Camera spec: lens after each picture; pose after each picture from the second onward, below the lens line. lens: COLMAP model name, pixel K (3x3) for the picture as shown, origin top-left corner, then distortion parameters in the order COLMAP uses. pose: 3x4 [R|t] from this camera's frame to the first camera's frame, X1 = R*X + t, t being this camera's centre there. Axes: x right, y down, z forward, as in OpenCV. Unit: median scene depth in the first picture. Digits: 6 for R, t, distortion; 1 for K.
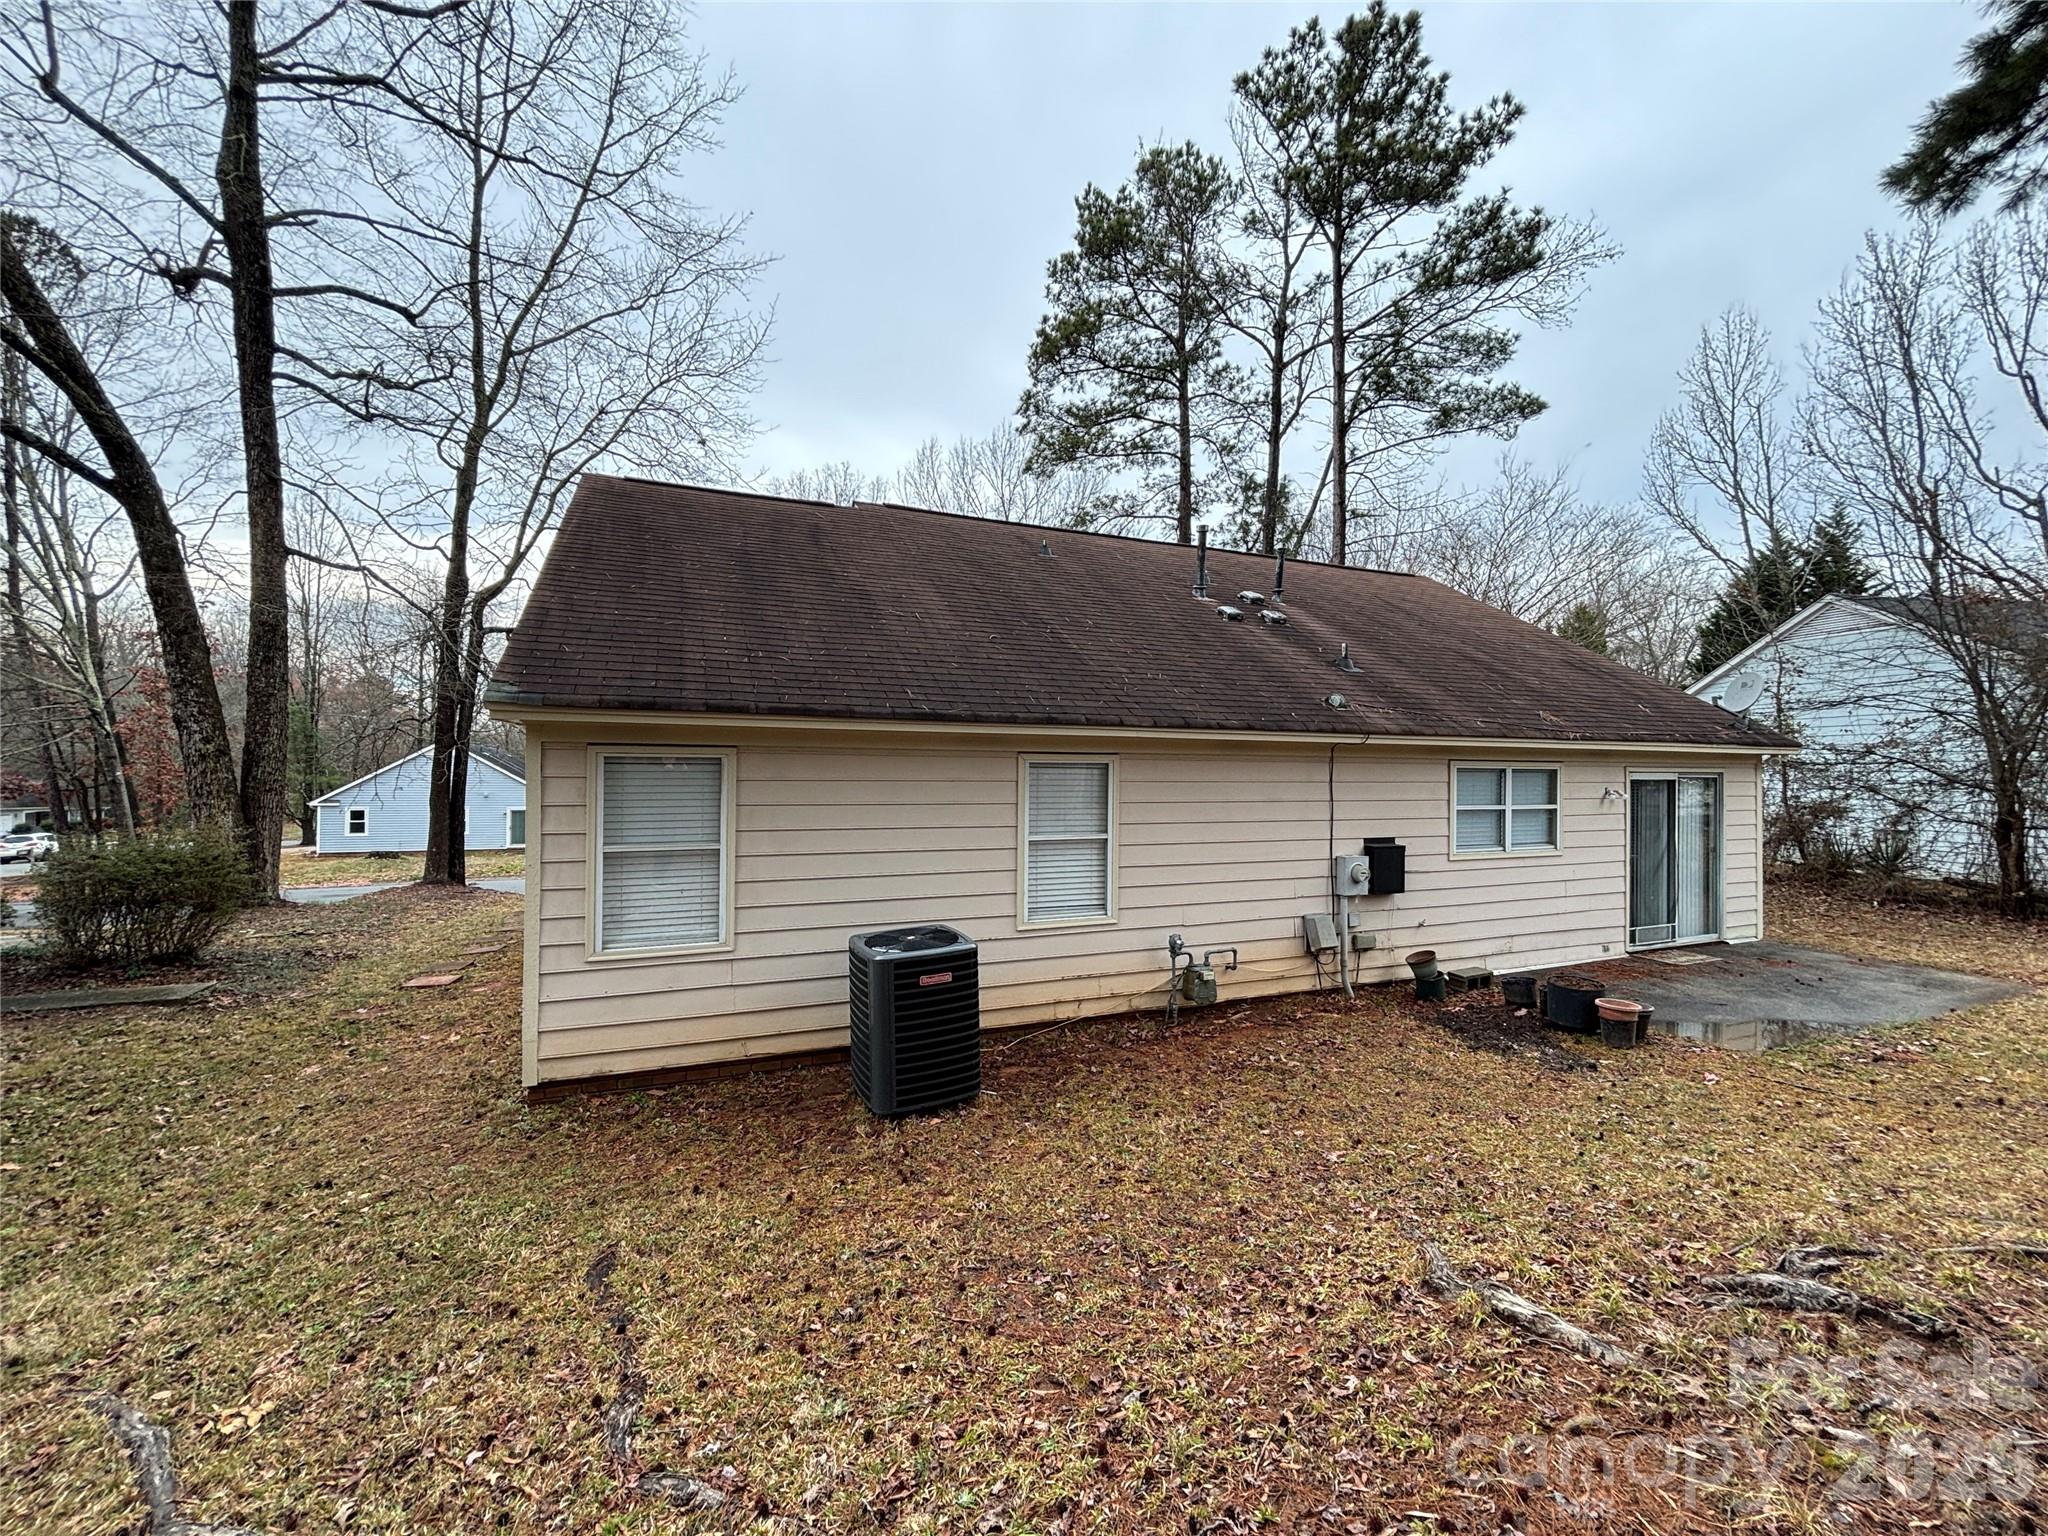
lens RADIAL K [[831.9, 0, 1027.9], [0, 831.9, 778.5], [0, 0, 1]] dist [0.002010, -0.000182]
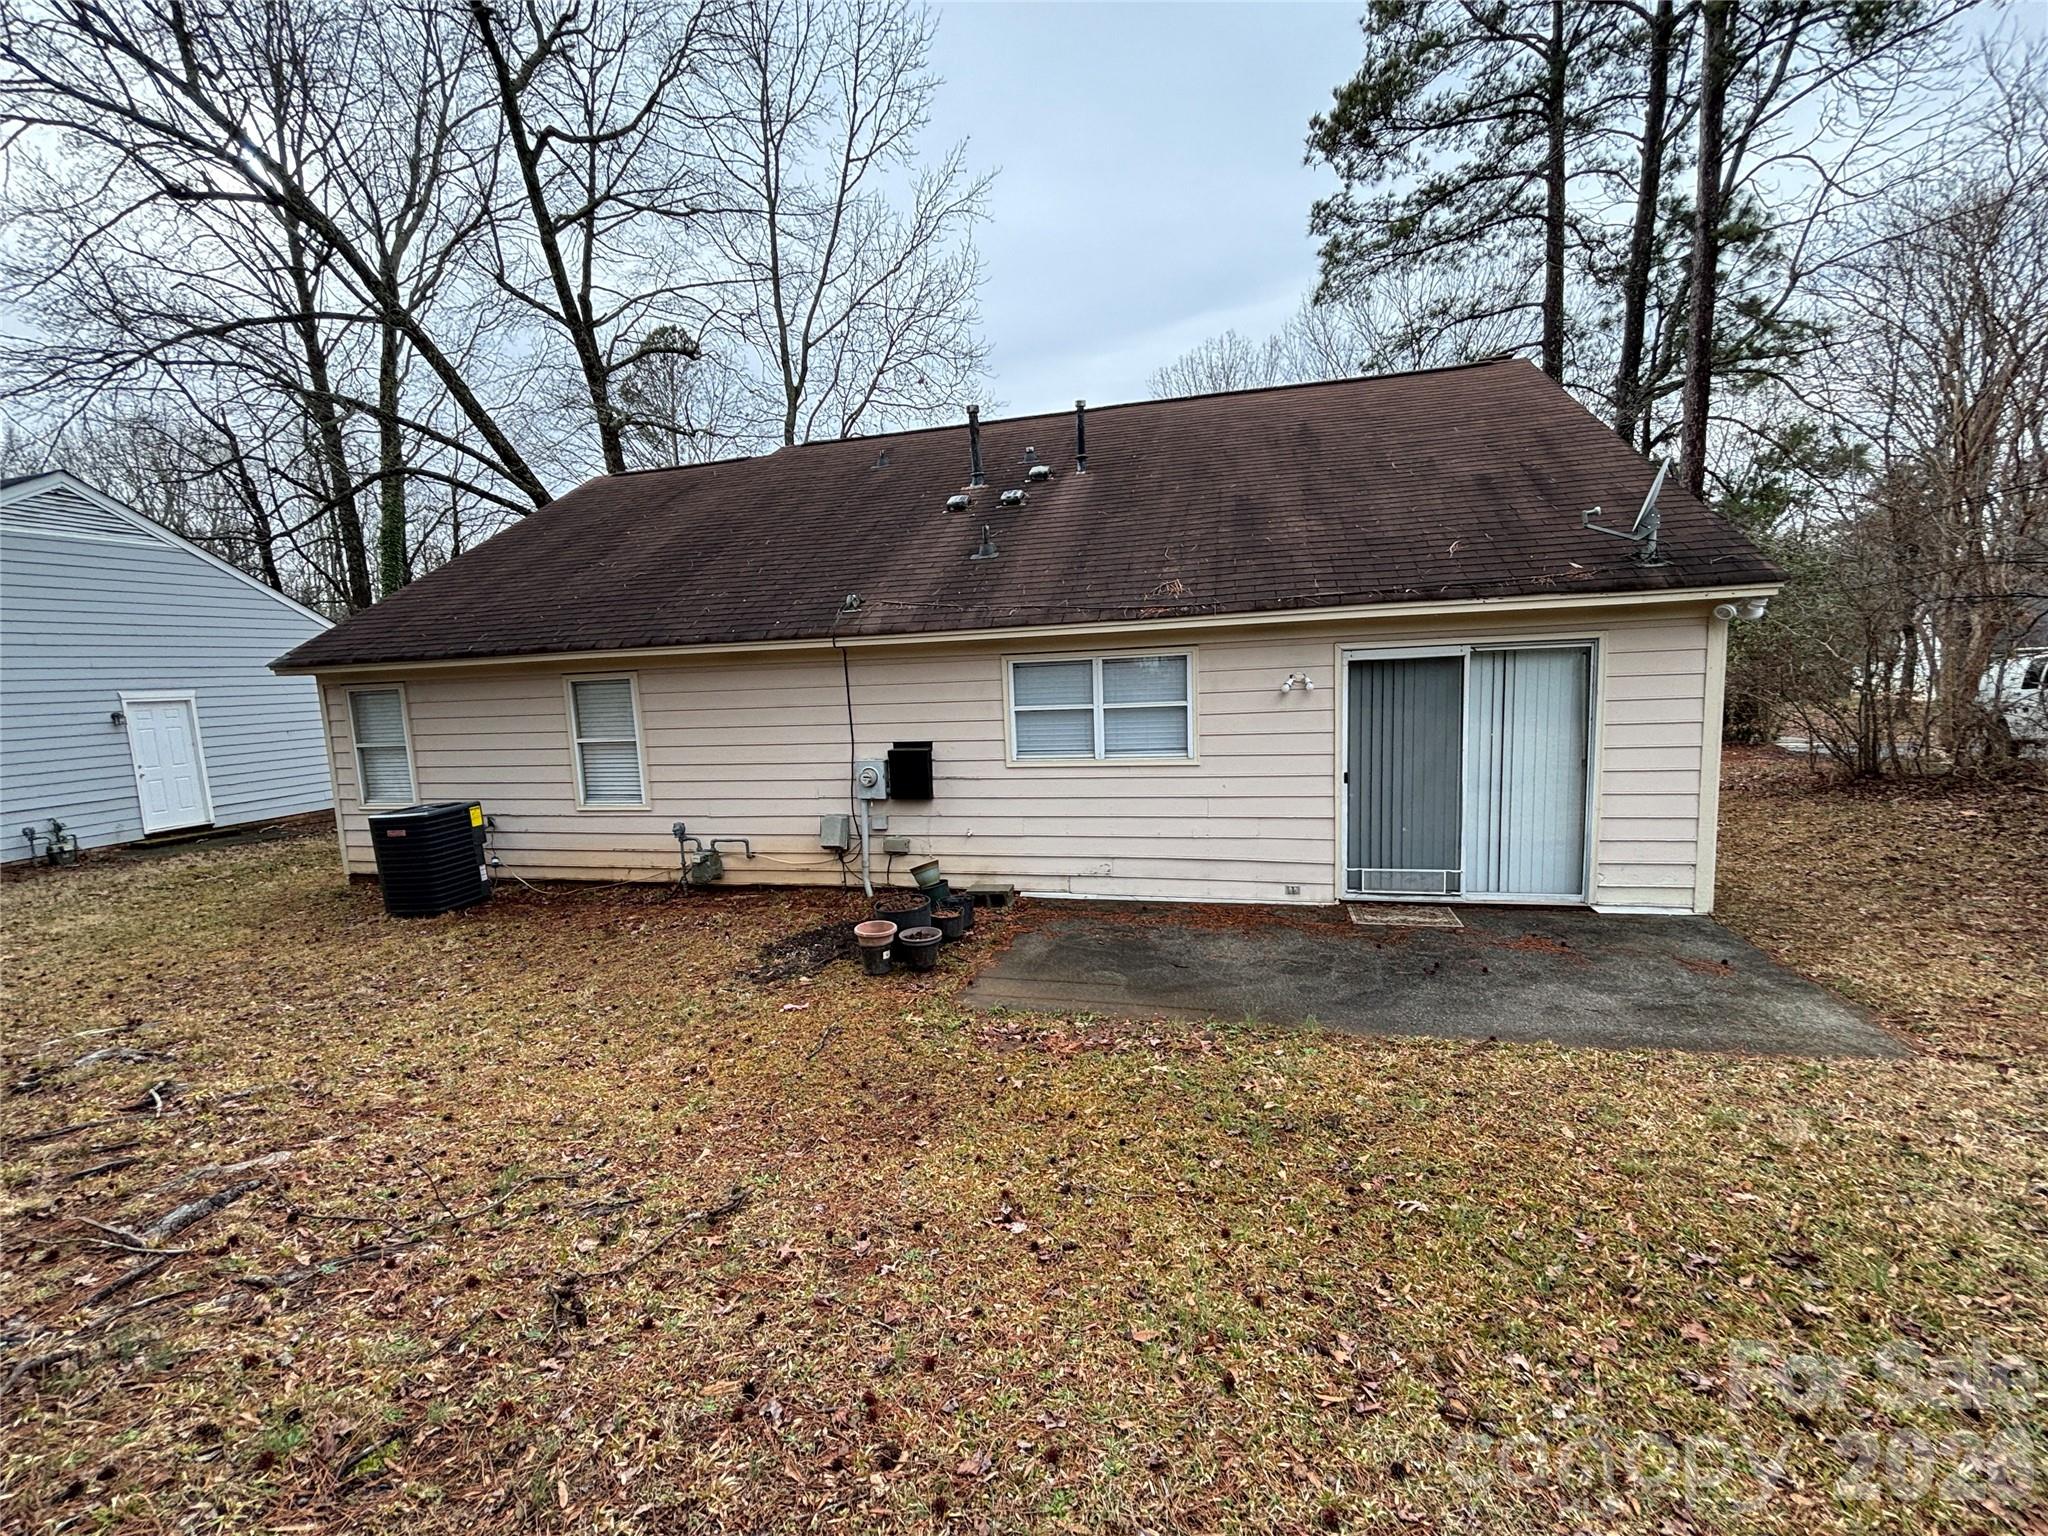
lens RADIAL K [[831.9, 0, 1027.9], [0, 831.9, 778.5], [0, 0, 1]] dist [0.002010, -0.000182]
pose [[0.796778, 0.037246, -0.603123, 1.087724], [0.042852, 0.992103, 0.117877, 0.005900], [0.602751, -0.119767, 0.788890, 0.314869]]
